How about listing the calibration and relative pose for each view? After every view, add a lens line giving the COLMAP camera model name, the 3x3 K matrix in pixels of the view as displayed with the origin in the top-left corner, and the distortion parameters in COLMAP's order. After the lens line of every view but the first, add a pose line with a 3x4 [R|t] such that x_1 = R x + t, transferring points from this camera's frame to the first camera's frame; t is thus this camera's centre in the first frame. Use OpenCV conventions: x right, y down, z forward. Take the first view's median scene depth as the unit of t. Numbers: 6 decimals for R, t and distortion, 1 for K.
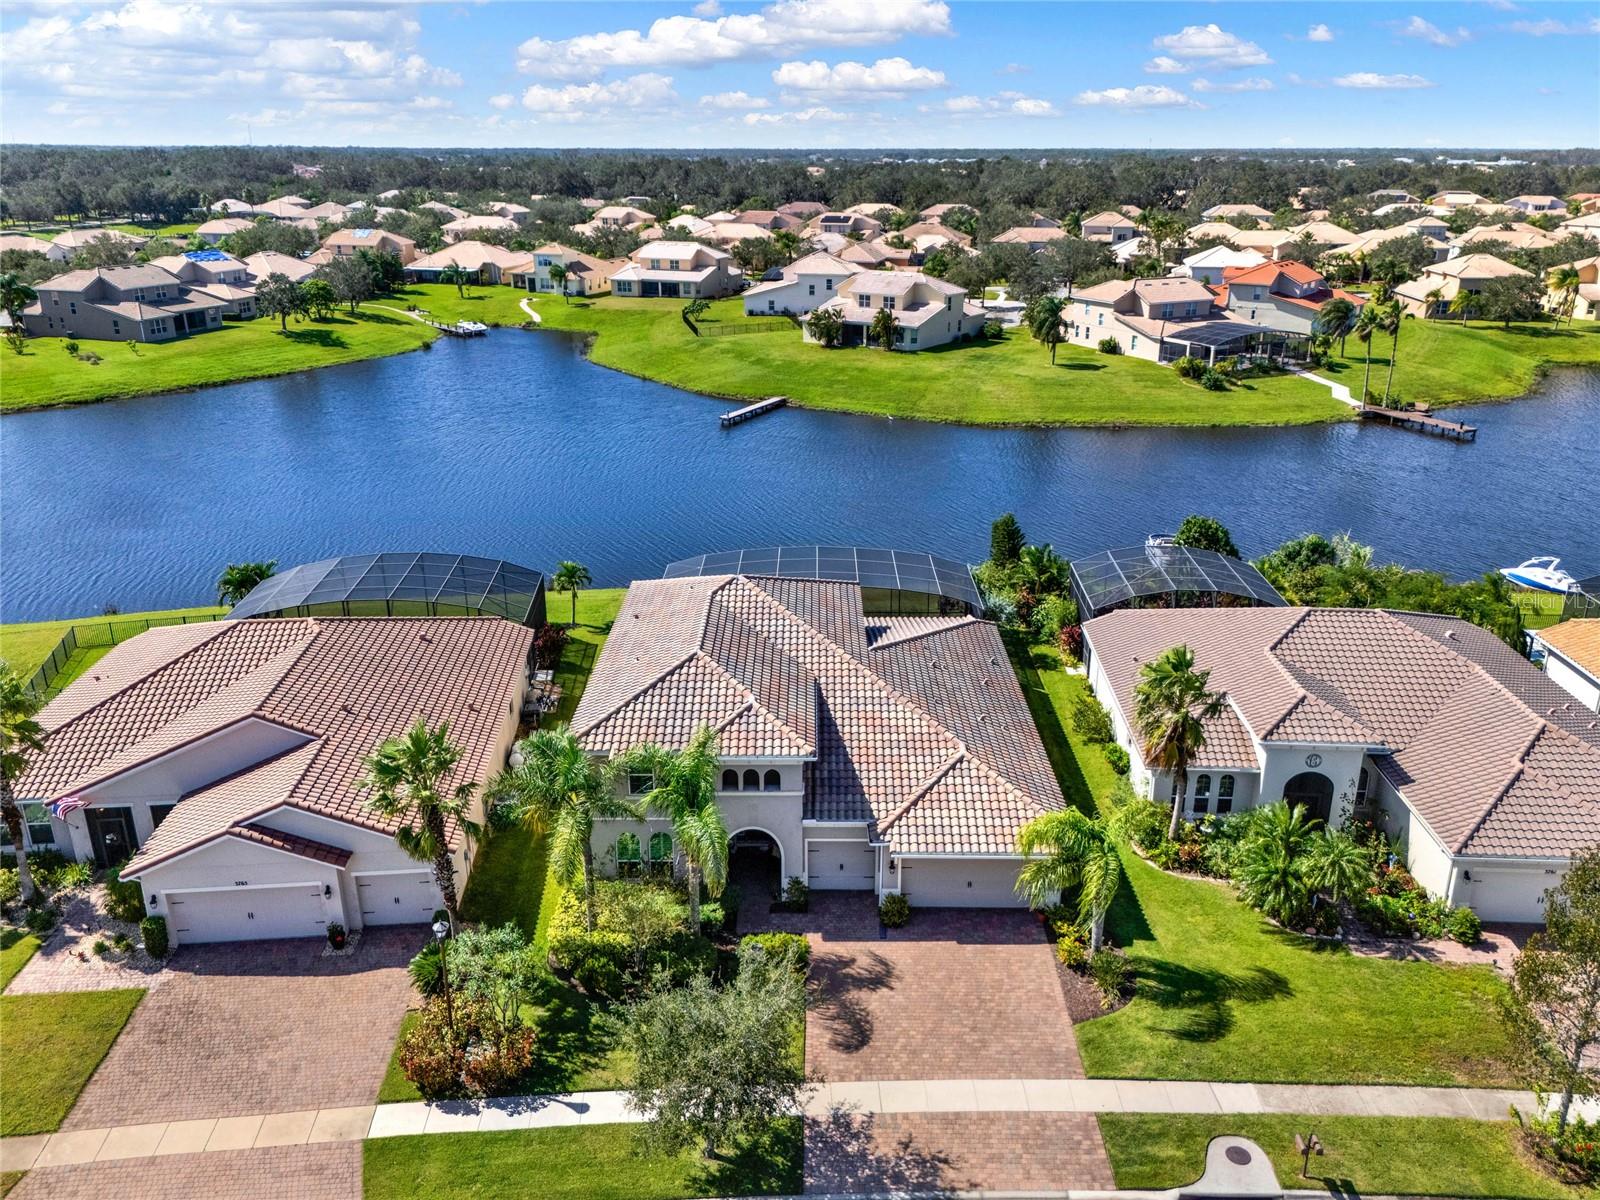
lens RADIAL K [[1240.5, 0, 791.6], [0, 1240.5, 589.4], [0, 0, 1]] dist [0.092796, -0.120362]
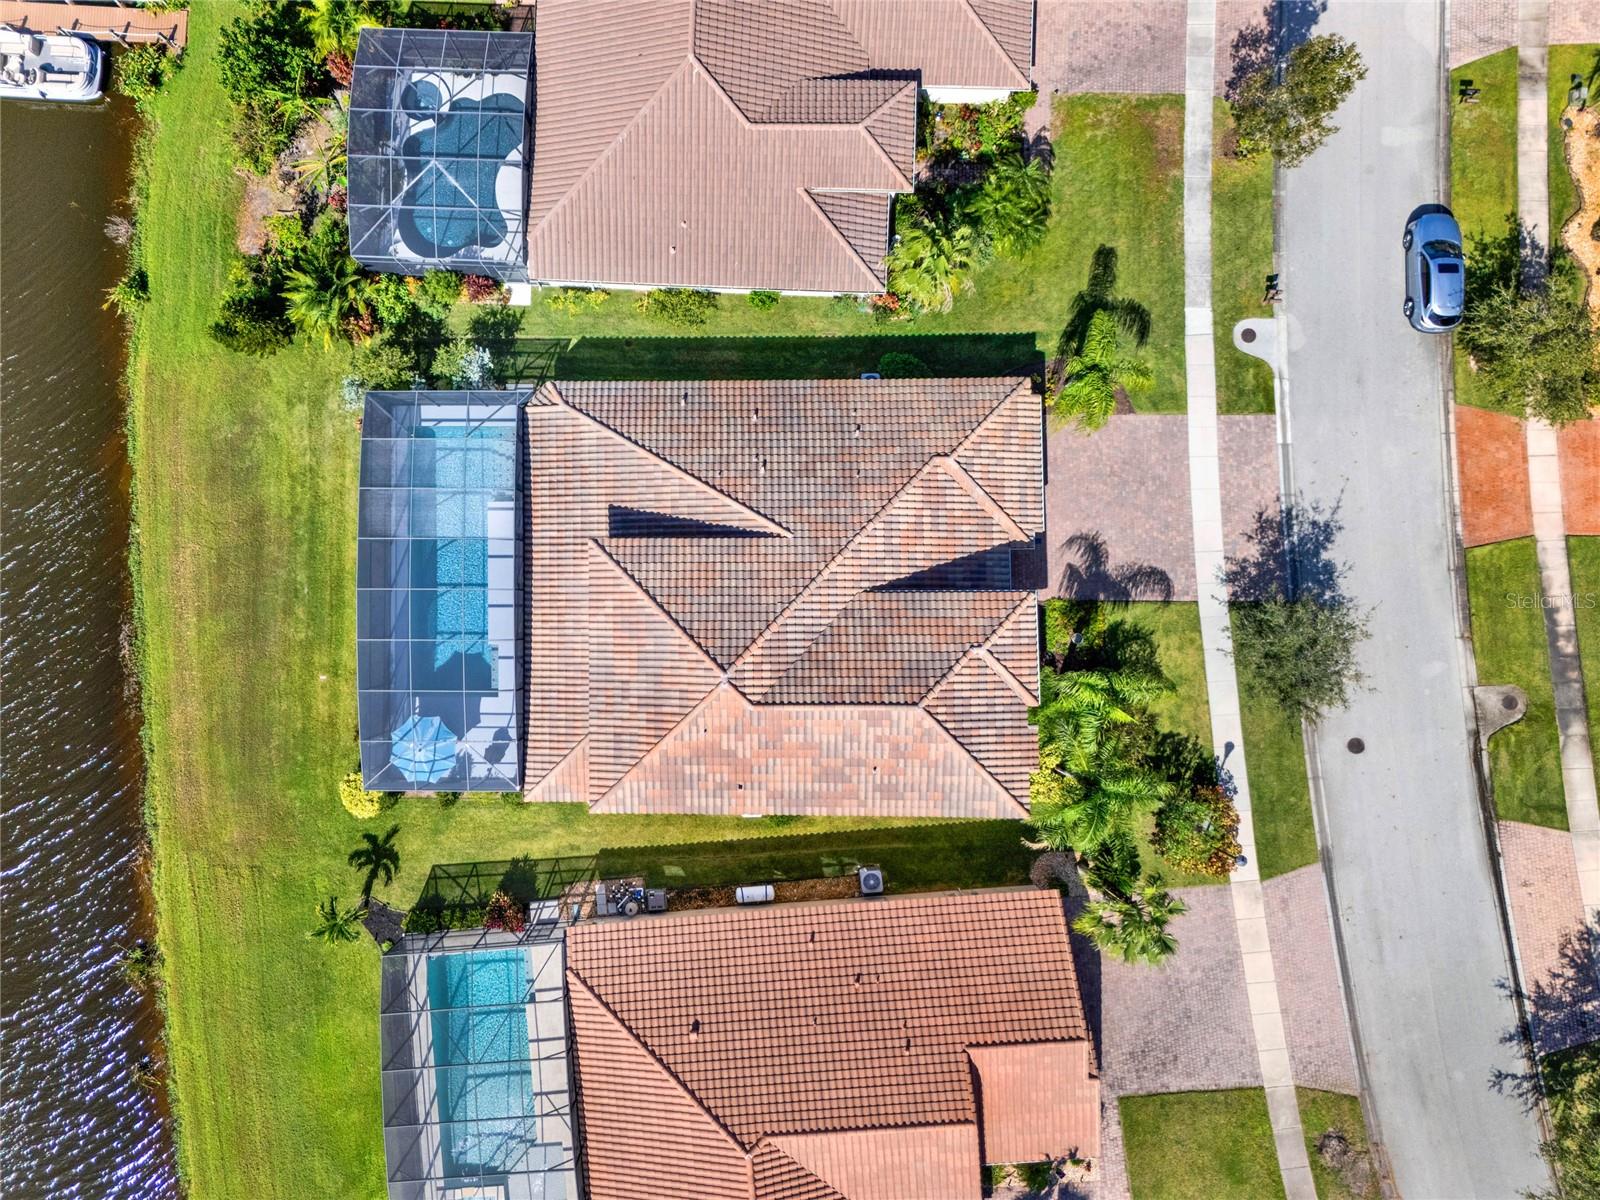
lens RADIAL K [[1240.5, 0, 791.6], [0, 1240.5, 589.4], [0, 0, 1]] dist [0.092796, -0.120362]
pose [[-0.021492, -0.998868, 0.042429, -0.022390], [0.389908, 0.030704, 0.920342, -0.941557], [-0.920603, 0.036323, 0.388806, 0.694516]]
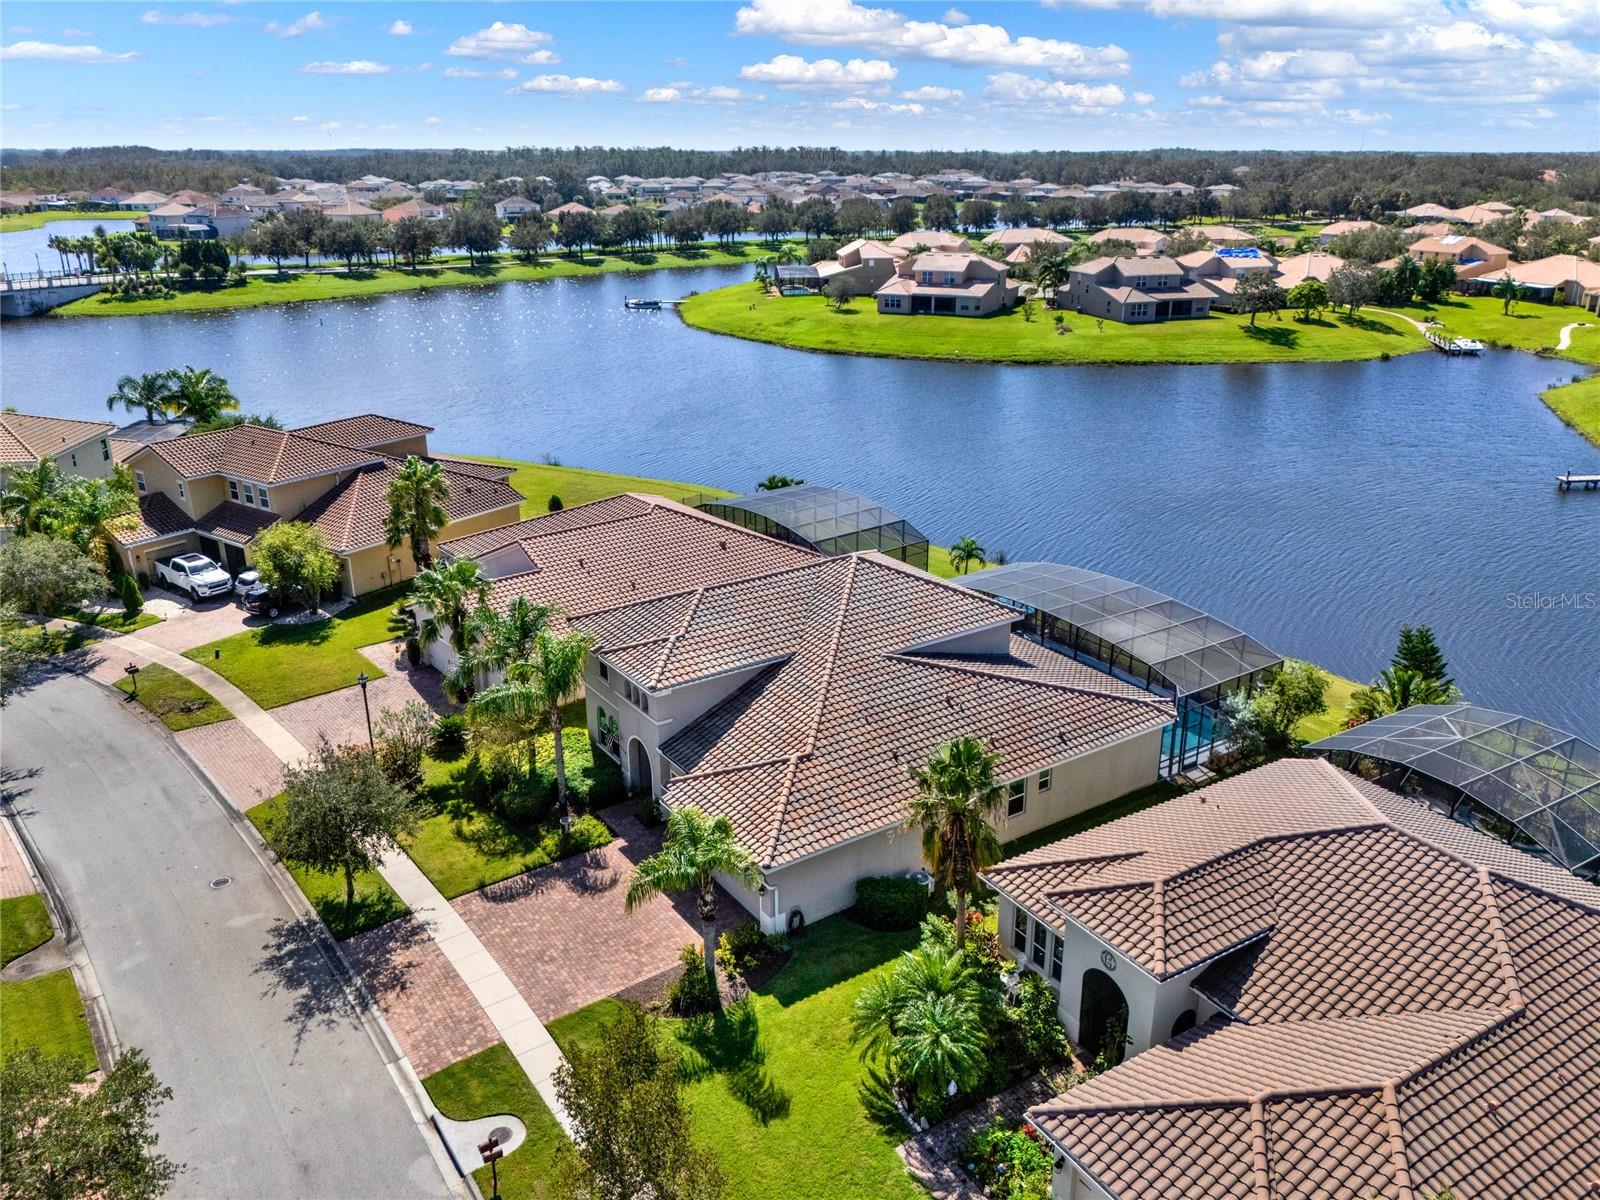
lens RADIAL K [[1202.9, 0, 800.0], [0, 1202.9, 600.0], [0, 0, 1]] dist [0.070885, -0.099431]
pose [[0.567089, 0.285348, -0.772649, 0.844799], [-0.273567, 0.950071, 0.150086, -0.133829], [0.776899, 0.126259, 0.616837, 0.394168]]
